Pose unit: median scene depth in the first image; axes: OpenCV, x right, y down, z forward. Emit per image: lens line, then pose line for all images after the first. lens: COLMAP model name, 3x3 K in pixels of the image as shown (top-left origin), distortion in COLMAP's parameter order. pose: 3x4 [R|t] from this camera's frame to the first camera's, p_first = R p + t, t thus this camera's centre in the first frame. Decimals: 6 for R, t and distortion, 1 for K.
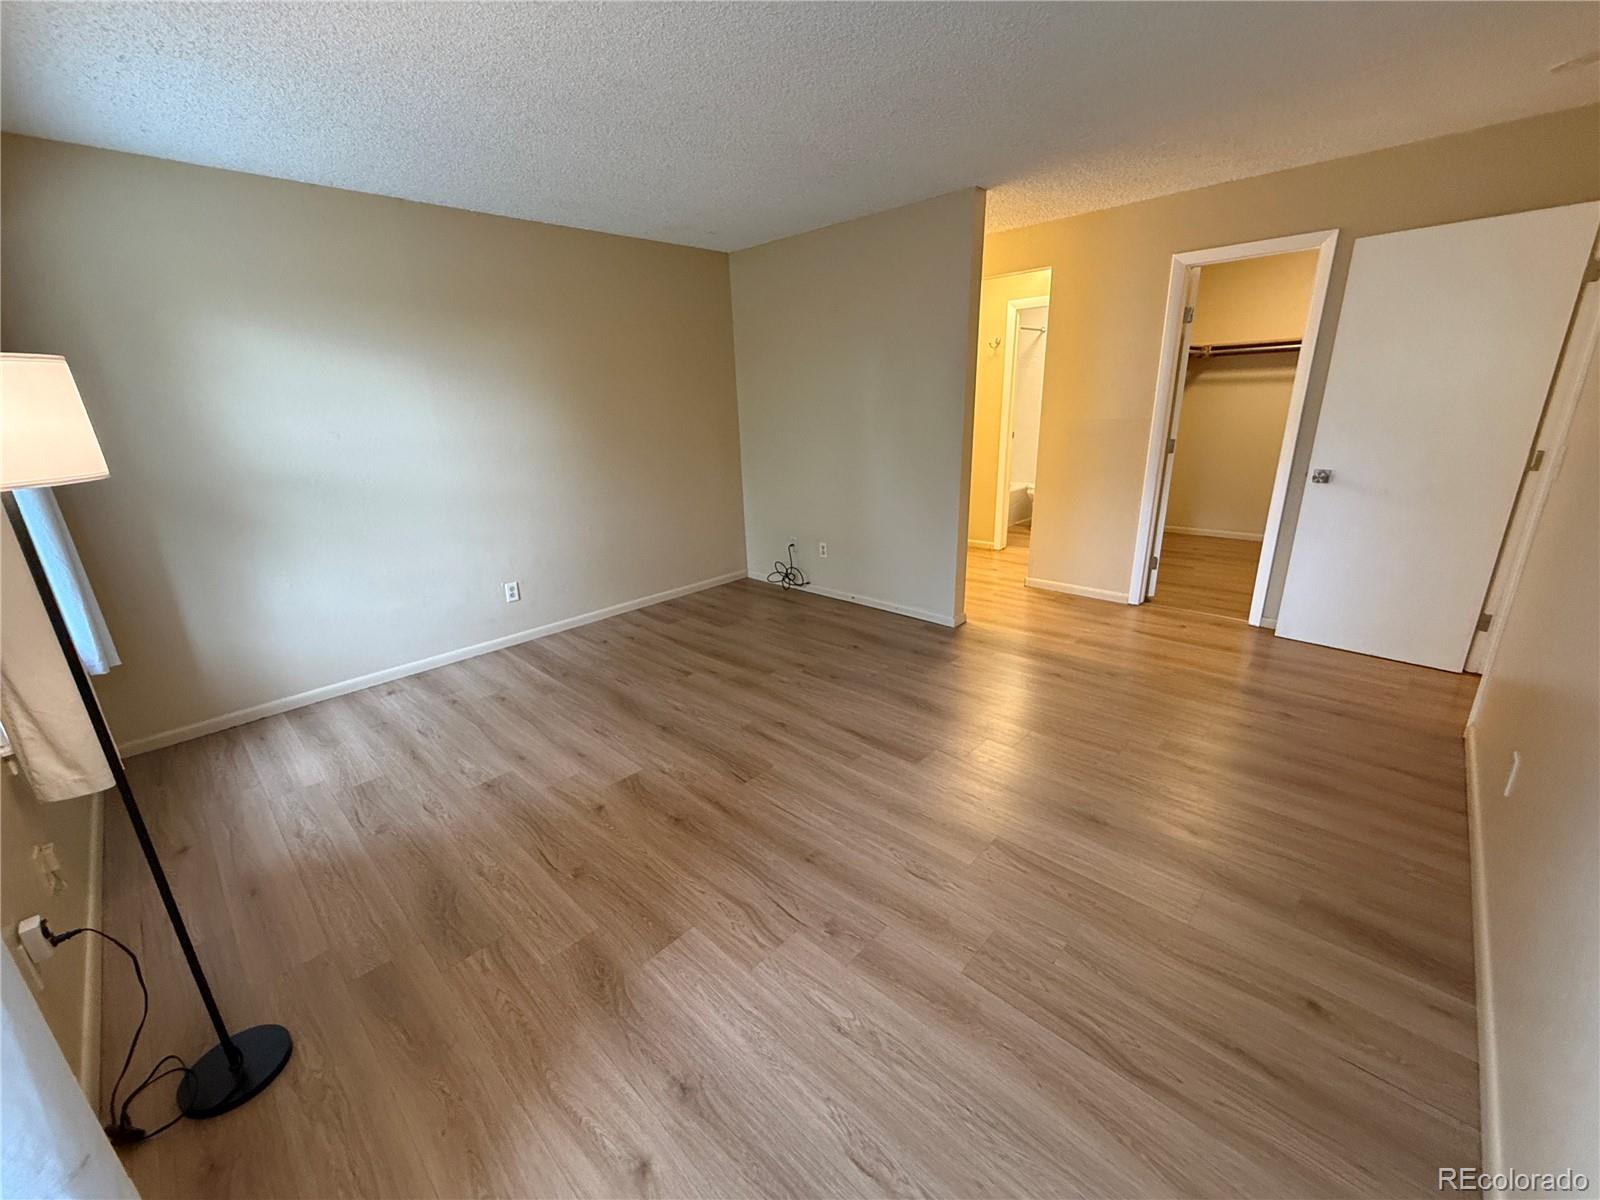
lens RADIAL K [[639.1, 0, 796.1], [0, 639.1, 598.2], [0, 0, 1]] dist [0.001341, -0.000247]
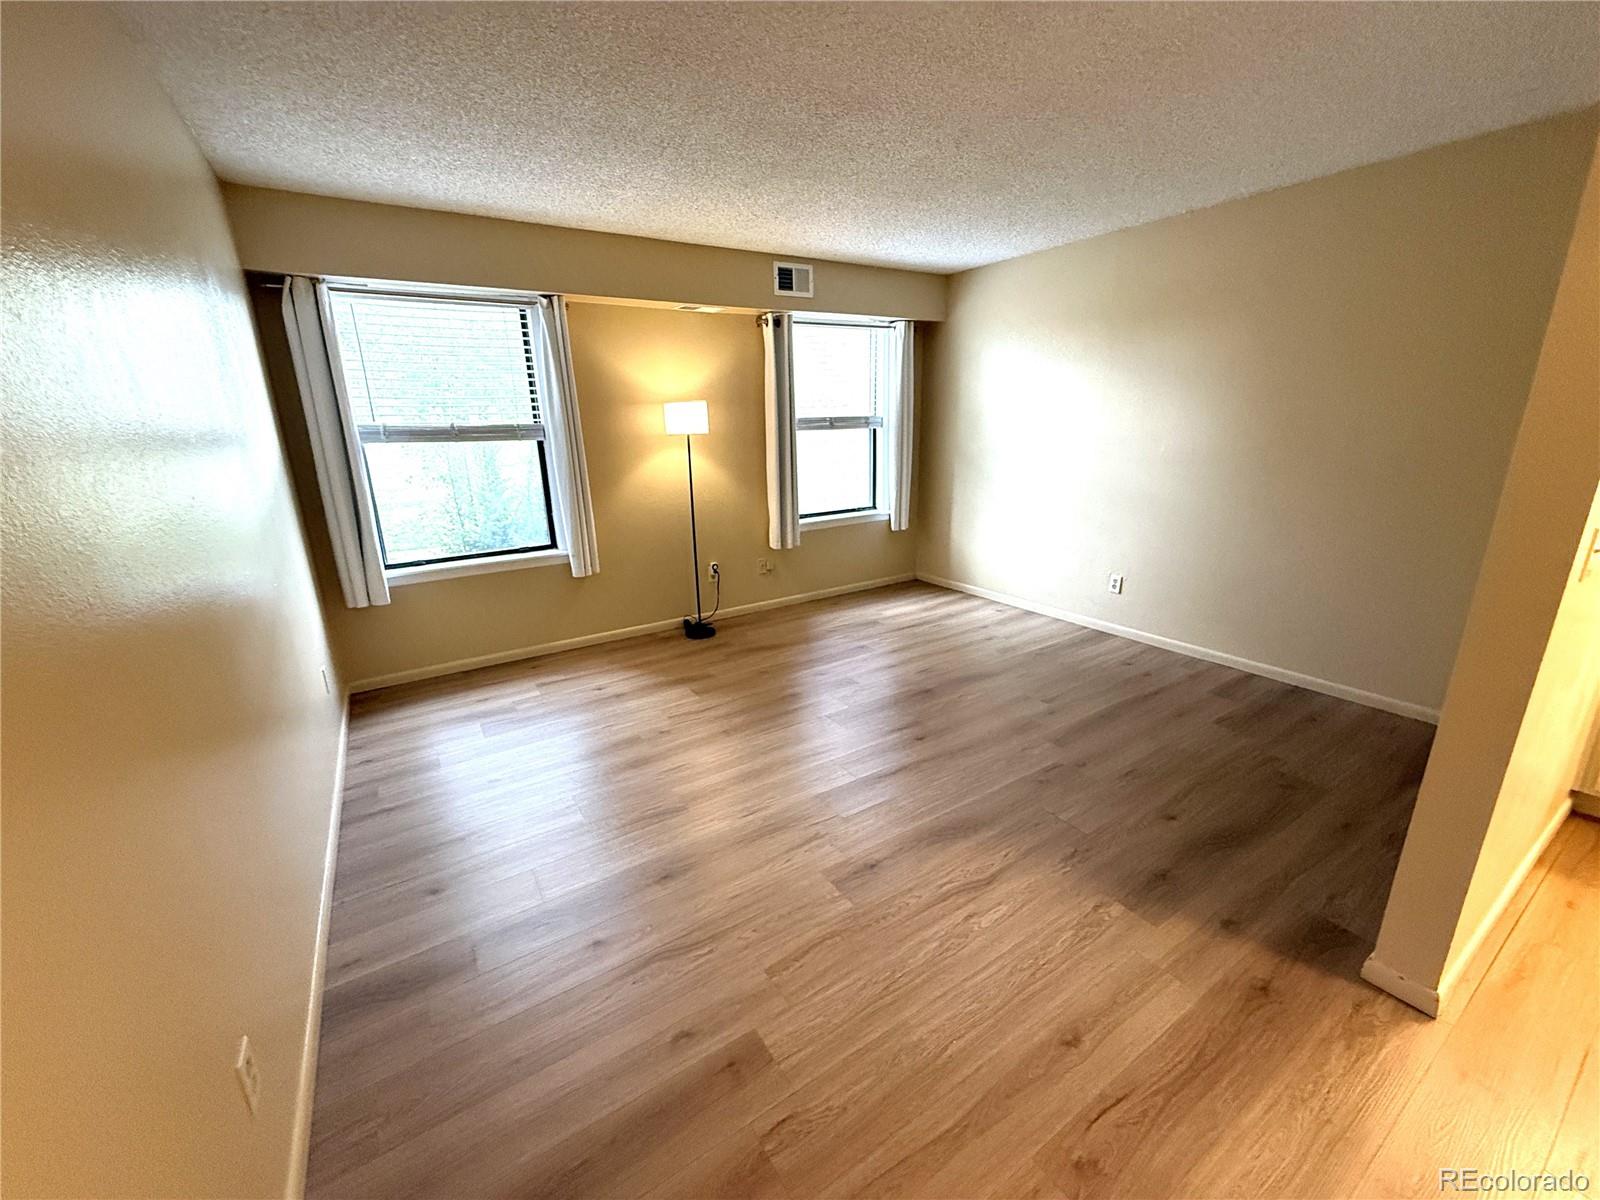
lens RADIAL K [[639.1, 0, 796.1], [0, 639.1, 598.2], [0, 0, 1]] dist [0.001341, -0.000247]
pose [[-0.229896, 0.308179, -0.923132, 0.813211], [-0.264266, 0.893132, 0.363976, -0.289067], [0.936649, 0.327629, -0.123886, 0.809738]]
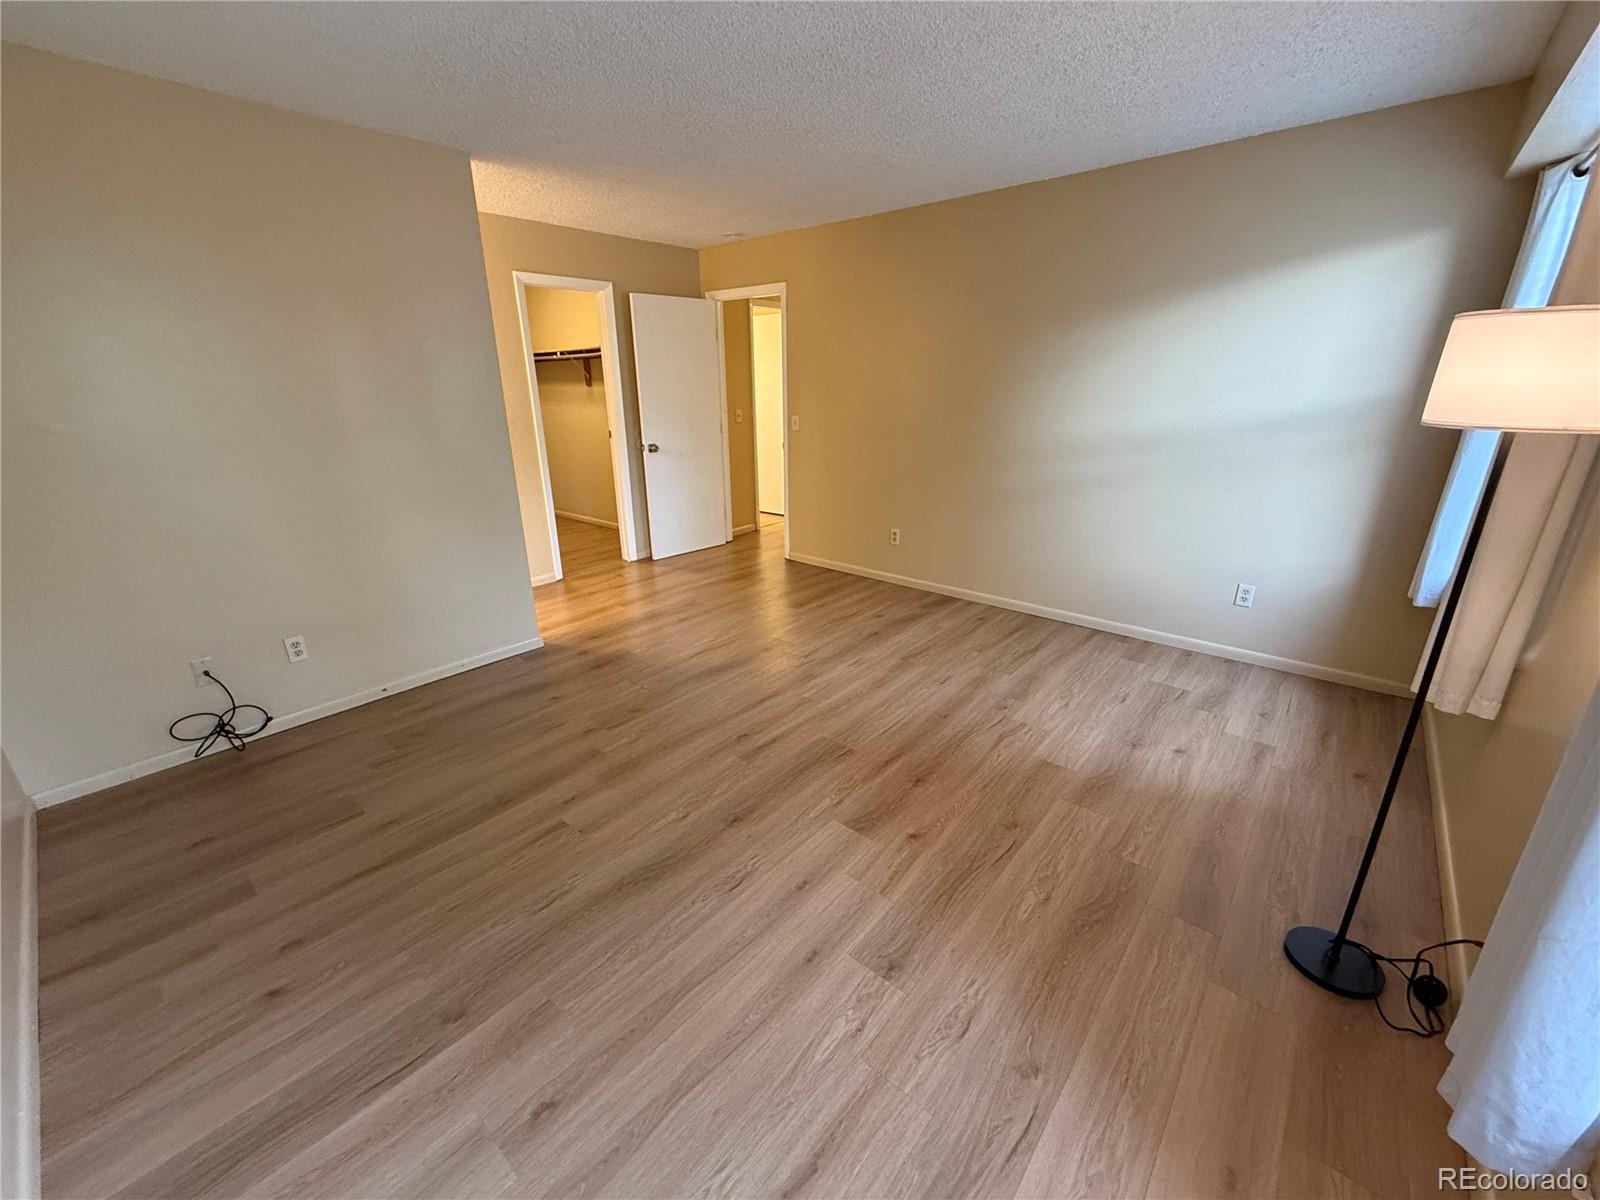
lens RADIAL K [[639.1, 0, 796.1], [0, 639.1, 598.2], [0, 0, 1]] dist [0.001341, -0.000247]
pose [[-0.047650, -0.290010, 0.955837, -0.797434], [0.315793, 0.903468, 0.289864, -0.213493], [-0.947631, 0.315658, 0.048533, 0.760509]]
